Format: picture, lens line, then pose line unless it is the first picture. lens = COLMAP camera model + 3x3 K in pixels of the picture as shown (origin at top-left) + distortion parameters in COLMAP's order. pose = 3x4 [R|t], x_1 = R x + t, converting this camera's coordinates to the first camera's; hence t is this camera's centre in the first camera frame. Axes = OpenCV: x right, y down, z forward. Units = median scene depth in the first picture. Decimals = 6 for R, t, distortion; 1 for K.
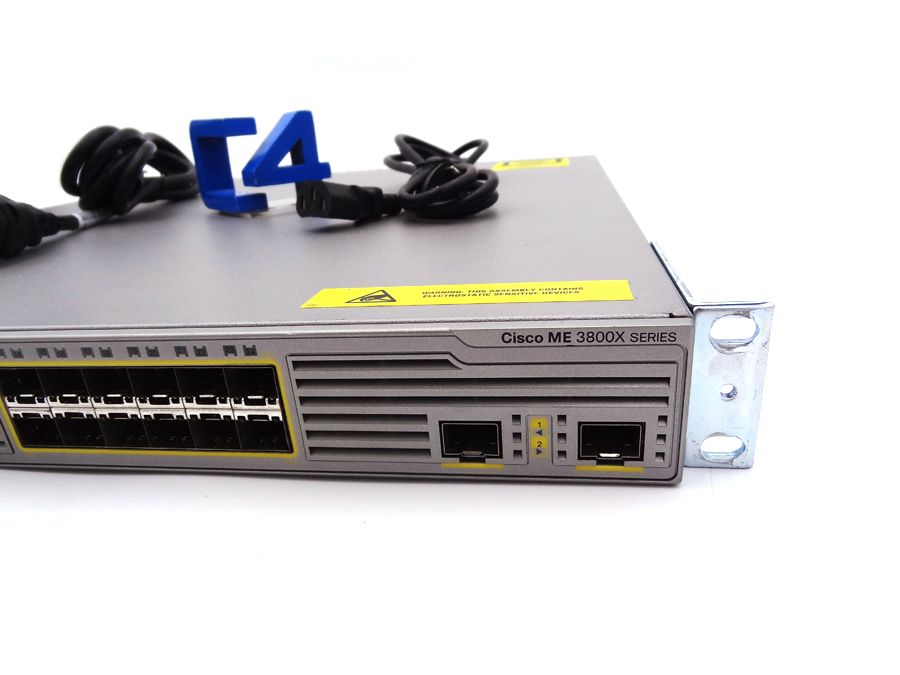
lens RADIAL K [[628.9, 0, 450.0], [0, 628.9, 337.5], [0, 0, 1]] dist [-0.007139, -0.000718]
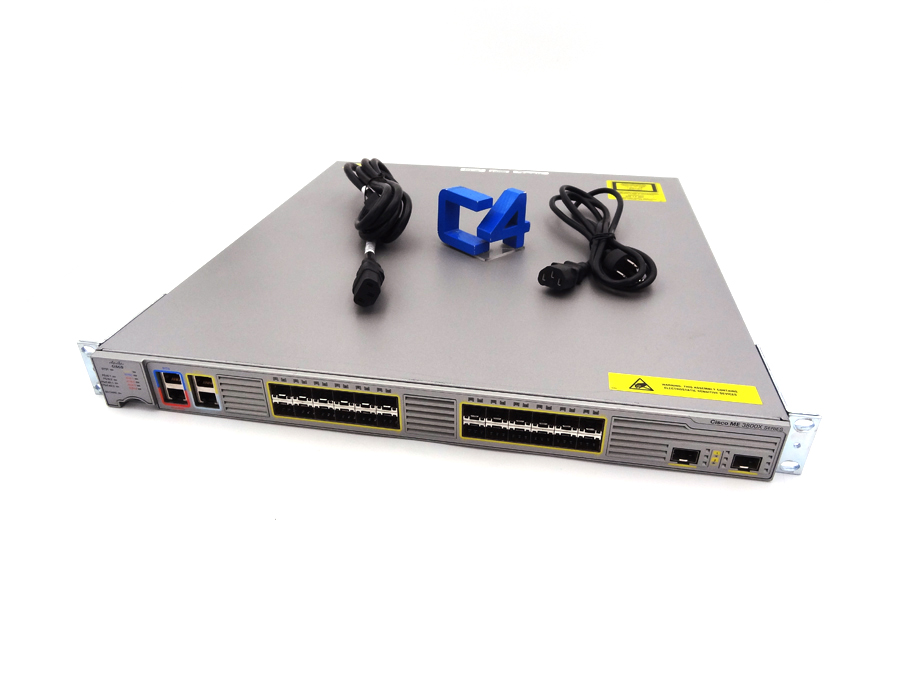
lens RADIAL K [[658.7, 0, 446.3], [0, 658.7, 299.2], [0, 0, 1]] dist [-0.001252, 0.000835]
pose [[0.997131, 0.073553, 0.017891, -0.966365], [-0.075151, 0.990239, 0.117385, -0.653923], [-0.009083, -0.118393, 0.992925, -1.399551]]
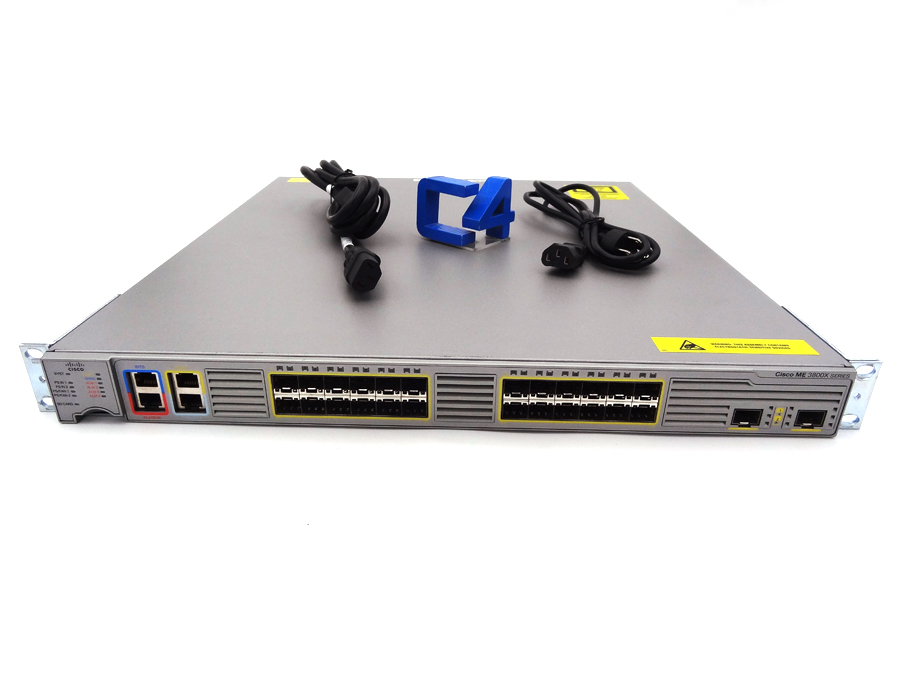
lens RADIAL K [[658.7, 0, 446.3], [0, 658.7, 299.2], [0, 0, 1]] dist [-0.001252, 0.000835]
pose [[0.987188, 0.026563, 0.157337, -1.388528], [-0.031505, 0.999083, 0.028999, -0.283311], [-0.156422, -0.033585, 0.987119, -1.090341]]
